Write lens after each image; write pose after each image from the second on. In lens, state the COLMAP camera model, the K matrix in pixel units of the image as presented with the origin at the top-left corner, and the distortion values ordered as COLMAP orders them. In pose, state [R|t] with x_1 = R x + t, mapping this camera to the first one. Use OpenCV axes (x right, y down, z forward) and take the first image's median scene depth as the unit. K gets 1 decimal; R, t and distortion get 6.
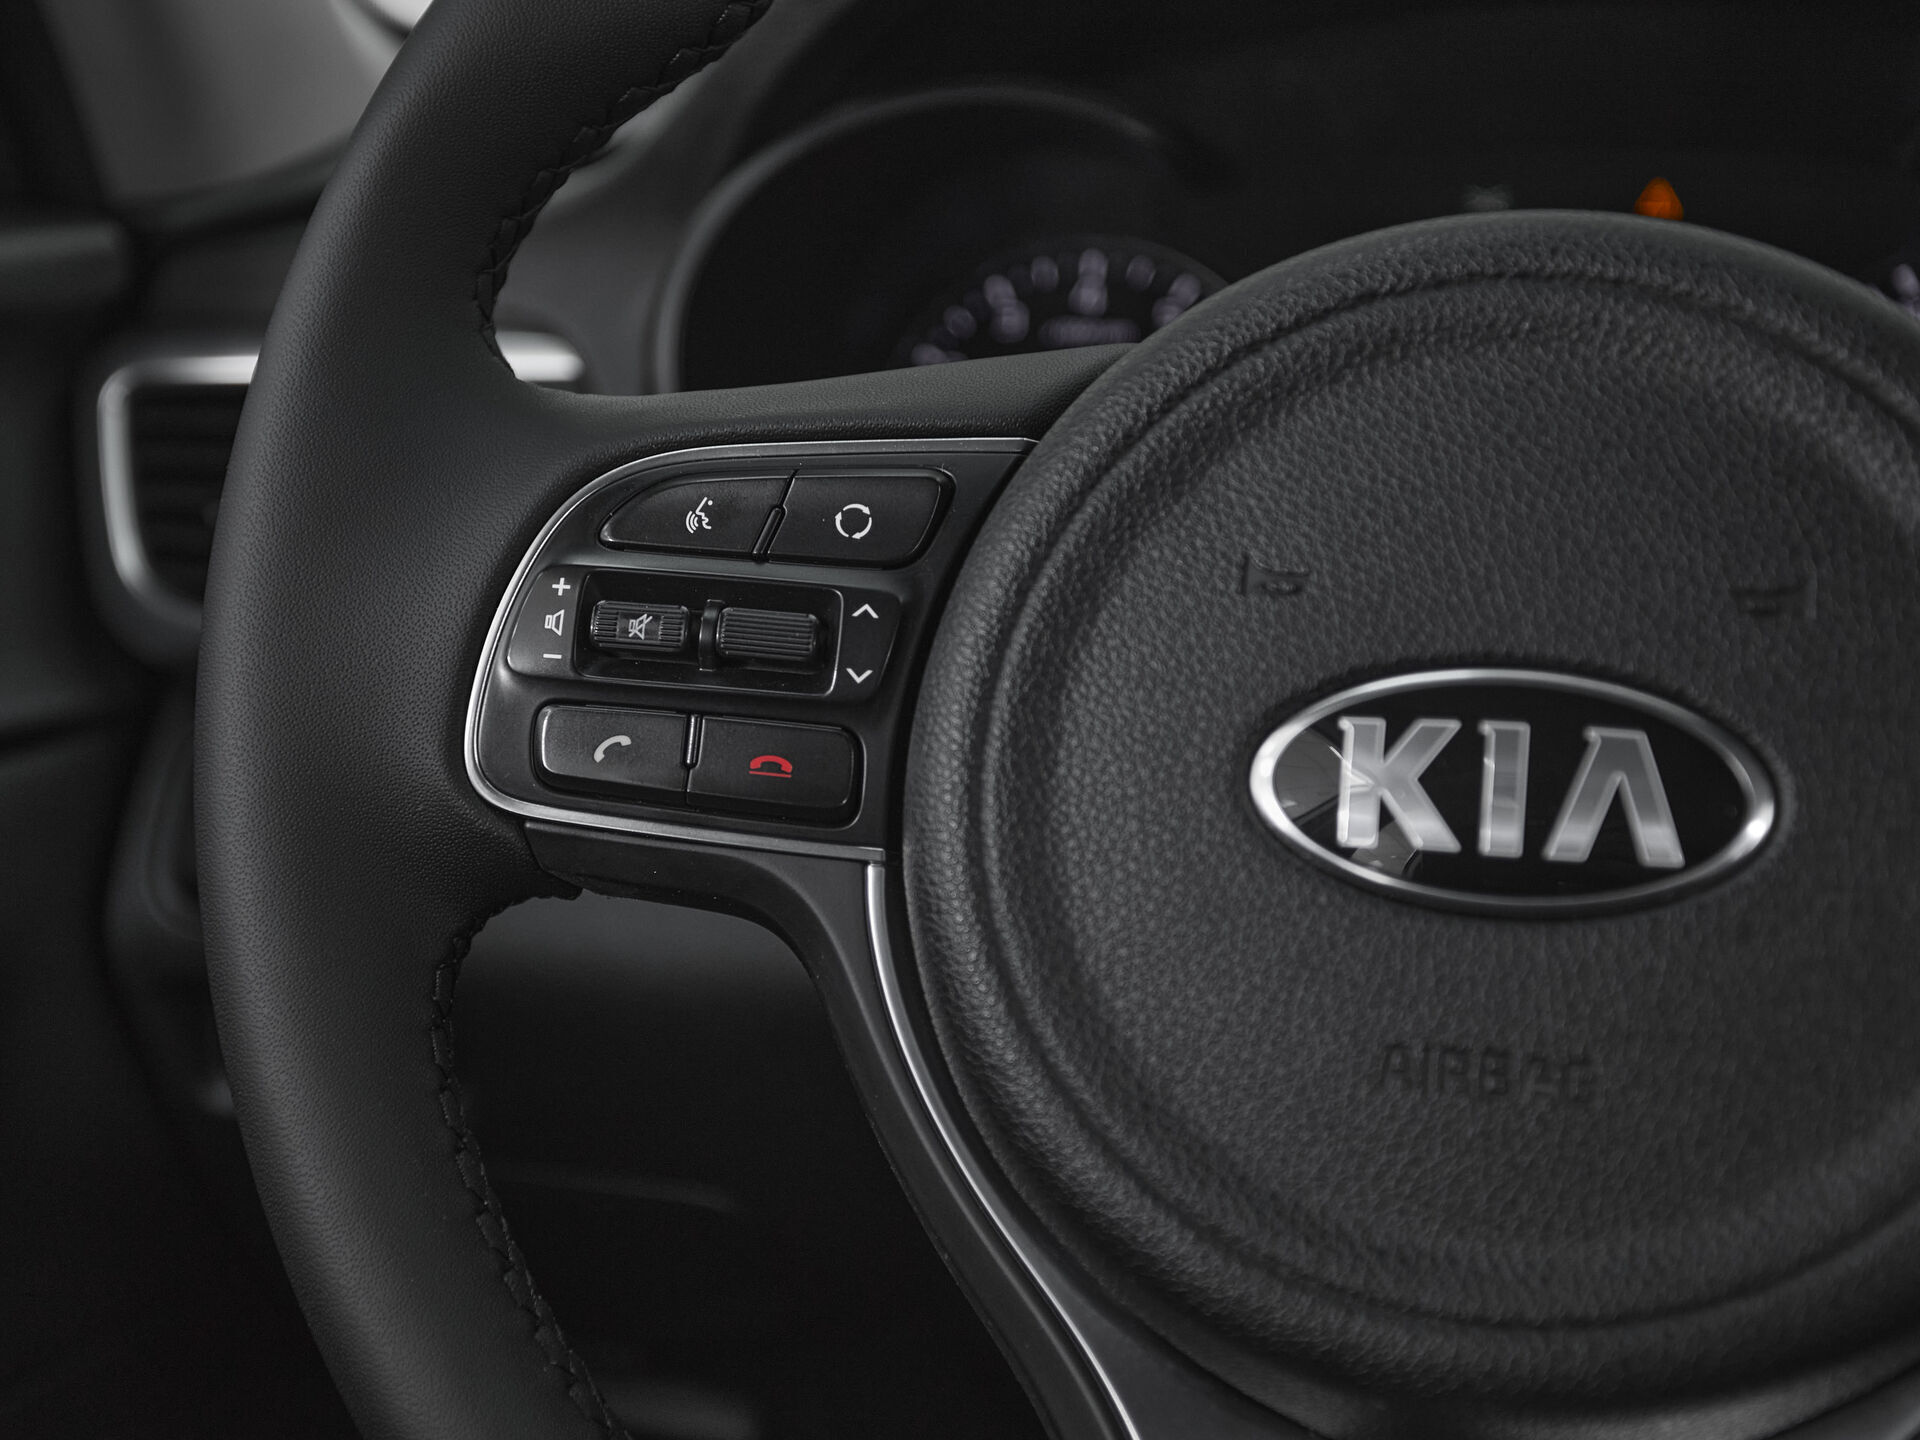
lens RADIAL K [[2455.6, 0, 801.8], [0, 2455.6, 756.0], [0, 0, 1]] dist [0.031691, 0.037842]
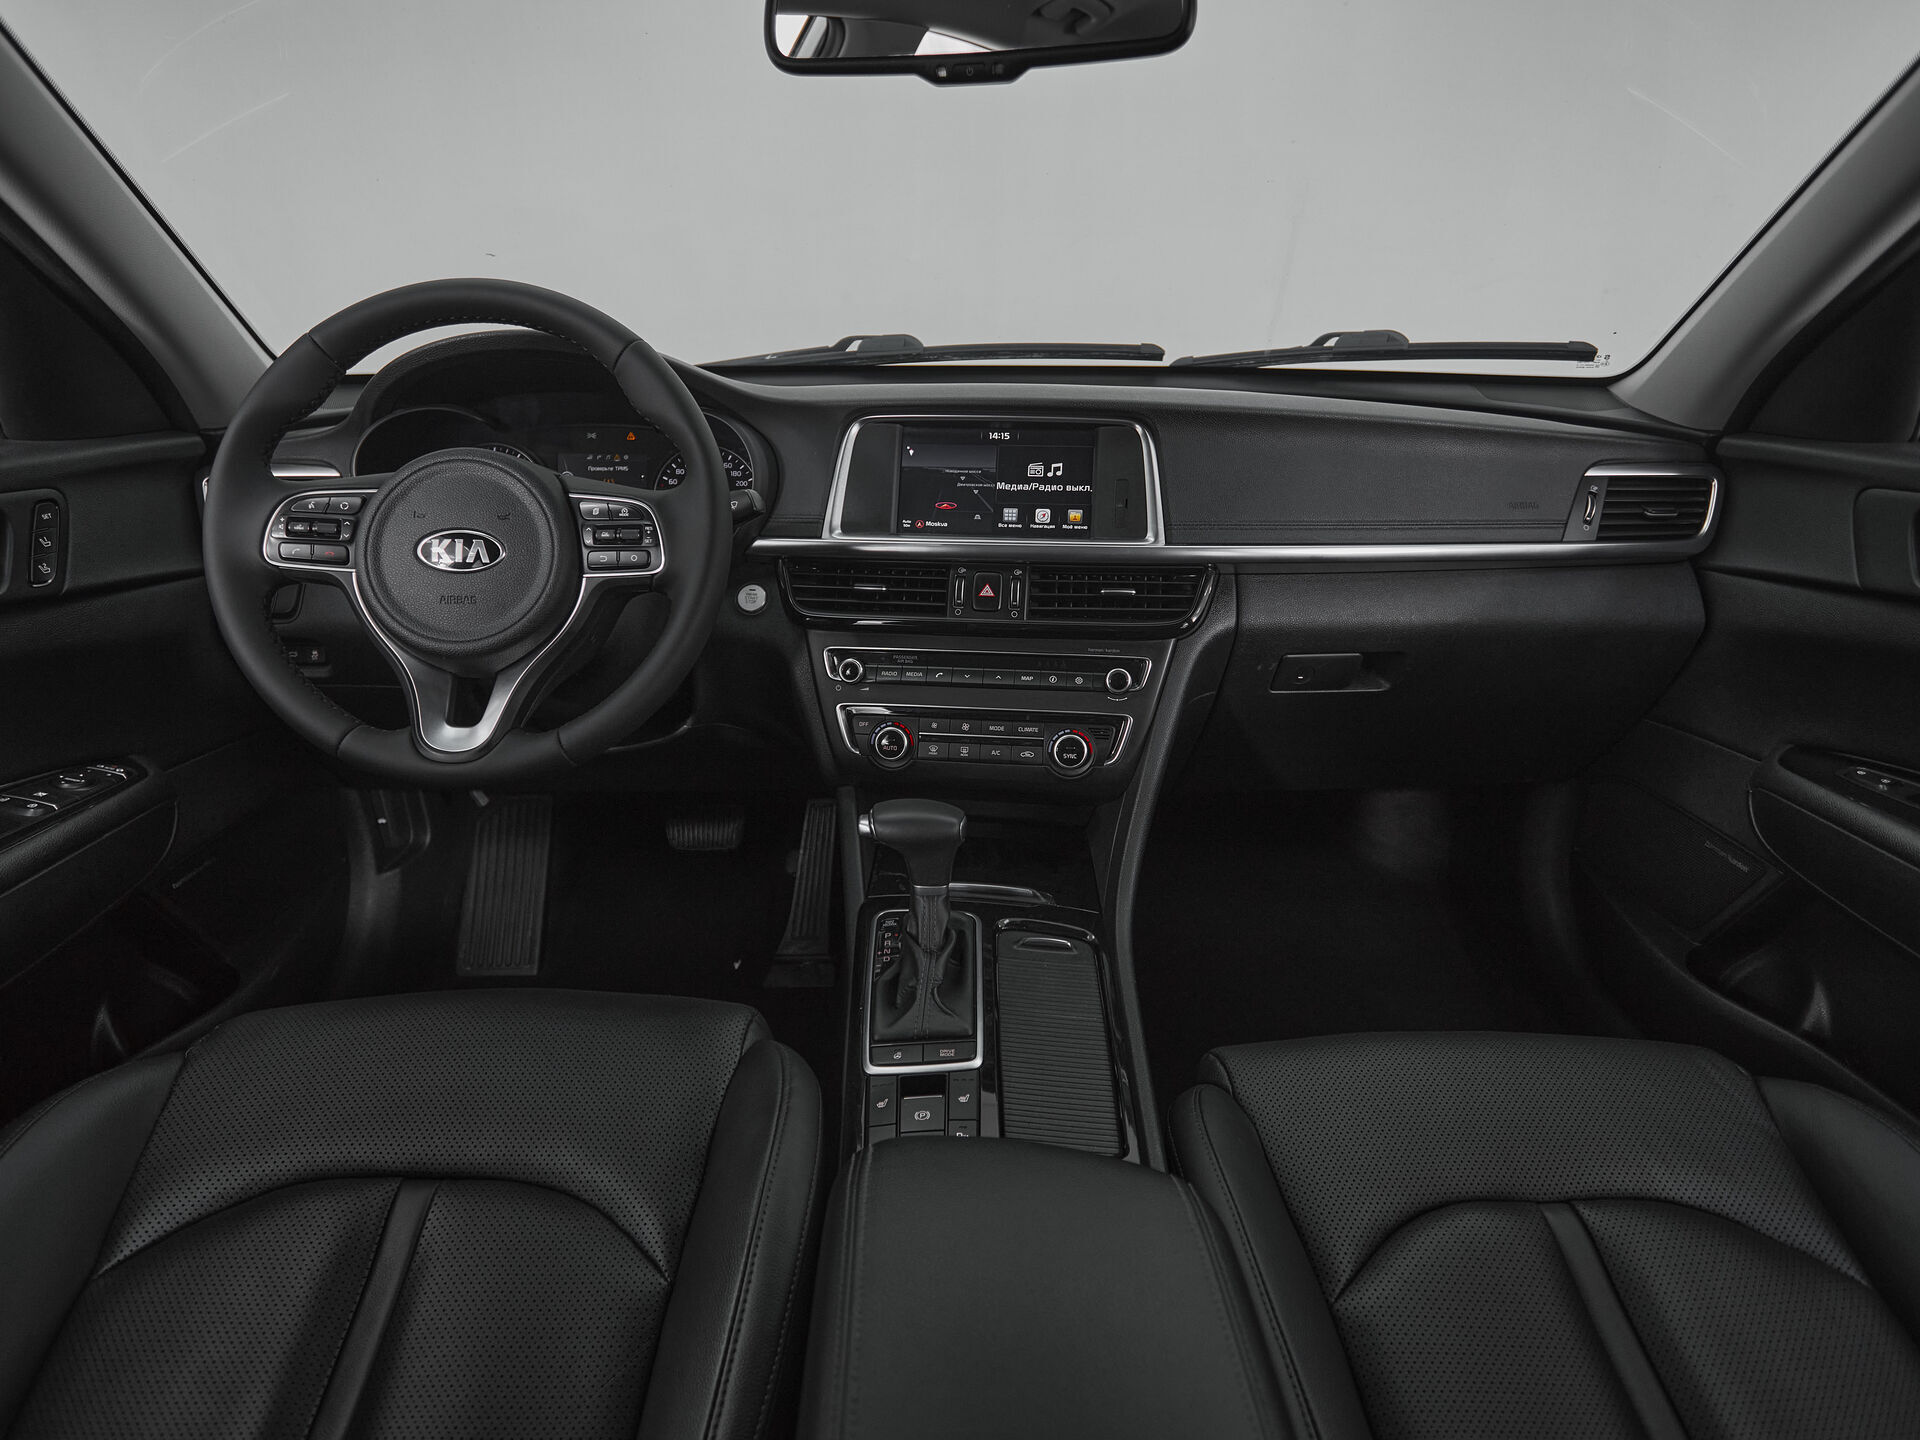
lens RADIAL K [[1016.1, 0, 957.2], [0, 1016.1, 730.3], [0, 0, 1]] dist [-0.001600, -0.001229]
pose [[0.956050, -0.068398, 0.285113, 0.671571], [0.042167, 0.994376, 0.097151, 0.241801], [-0.290154, -0.080858, 0.953558, -1.587052]]
